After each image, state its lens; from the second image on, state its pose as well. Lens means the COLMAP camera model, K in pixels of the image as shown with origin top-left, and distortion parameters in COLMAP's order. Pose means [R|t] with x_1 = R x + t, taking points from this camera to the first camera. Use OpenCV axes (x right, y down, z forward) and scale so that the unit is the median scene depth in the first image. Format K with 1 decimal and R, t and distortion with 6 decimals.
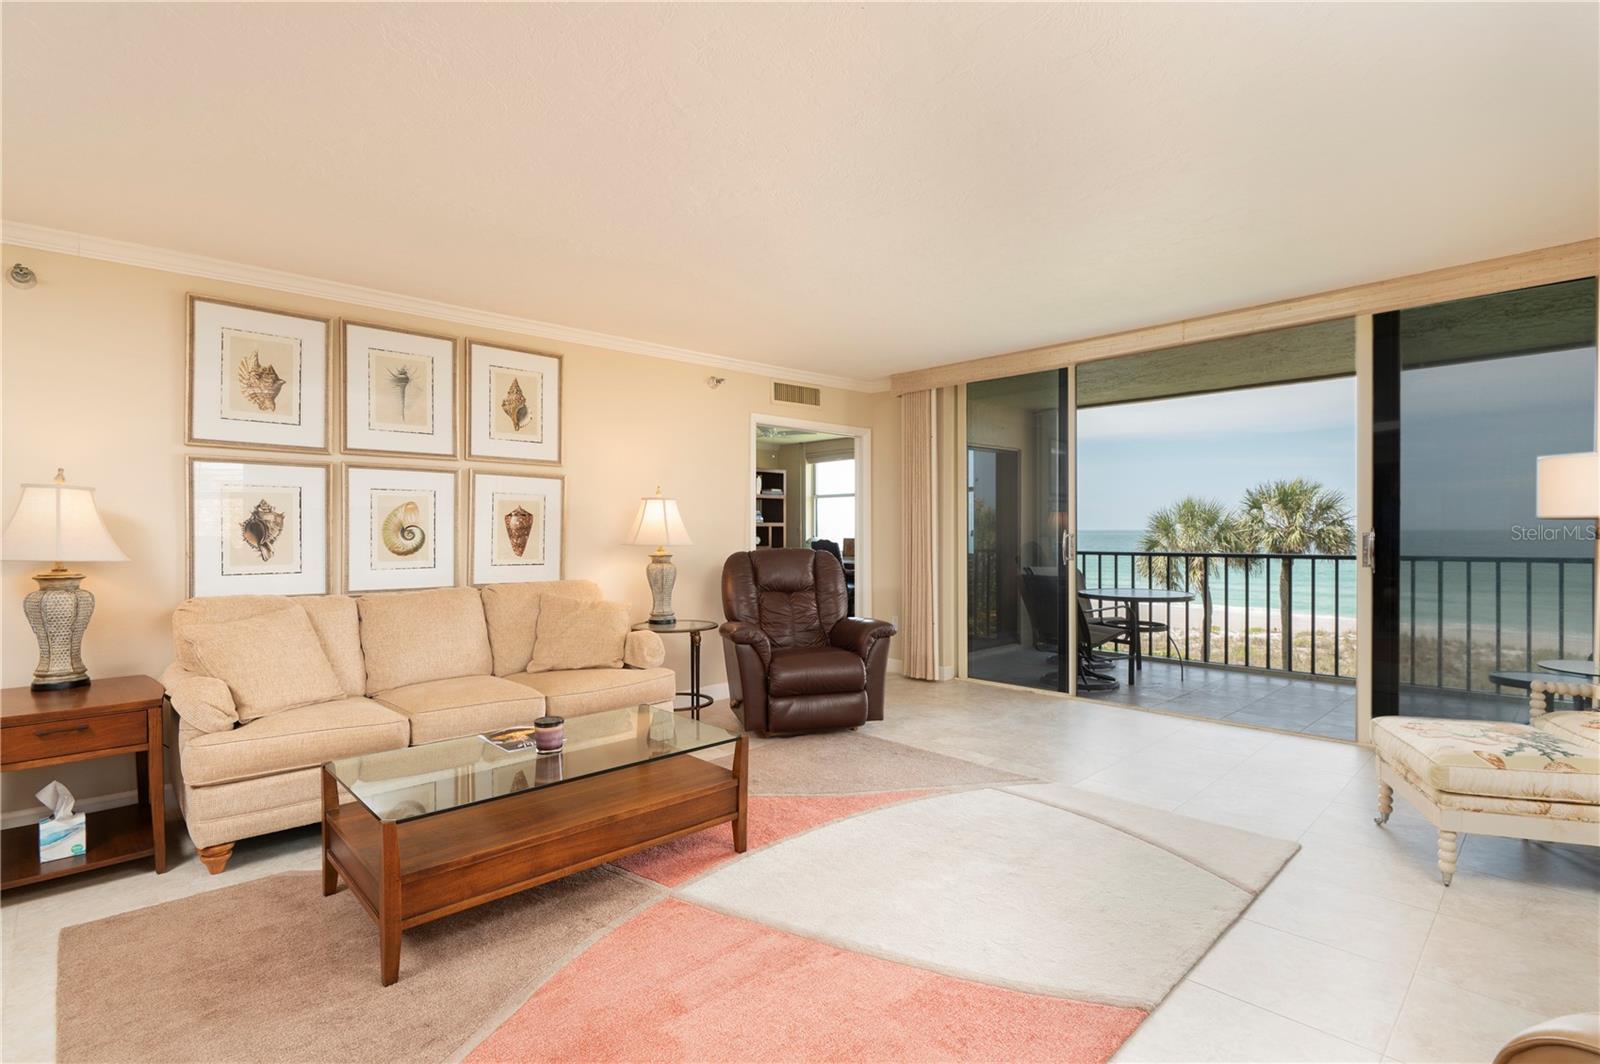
lens RADIAL K [[780.2, 0, 803.6], [0, 780.2, 532.5], [0, 0, 1]] dist [-0.004590, -0.001055]
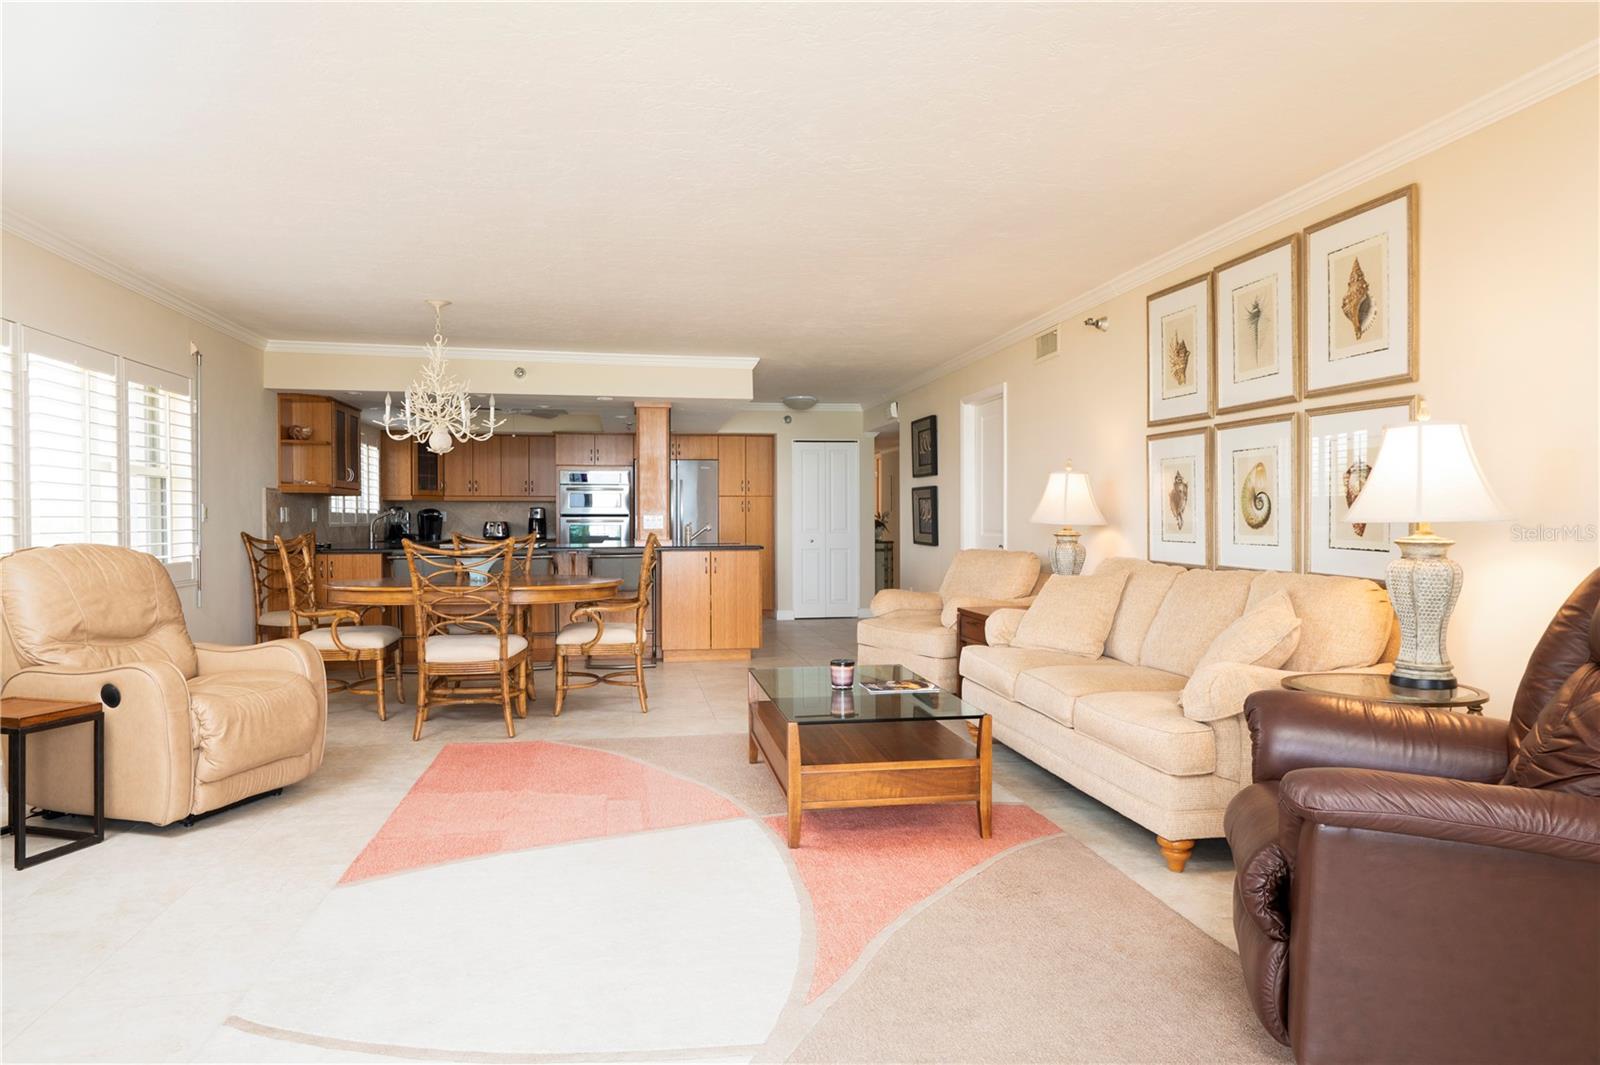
lens RADIAL K [[969.5, 0, 773.1], [0, 969.5, 517.5], [0, 0, 1]] dist [0.011727, 0.002714]
pose [[-0.573663, 0.001343, -0.819091, 0.653222], [-0.003347, 0.999986, 0.003983, 0.016478], [0.819085, 0.005026, -0.573650, 1.238386]]
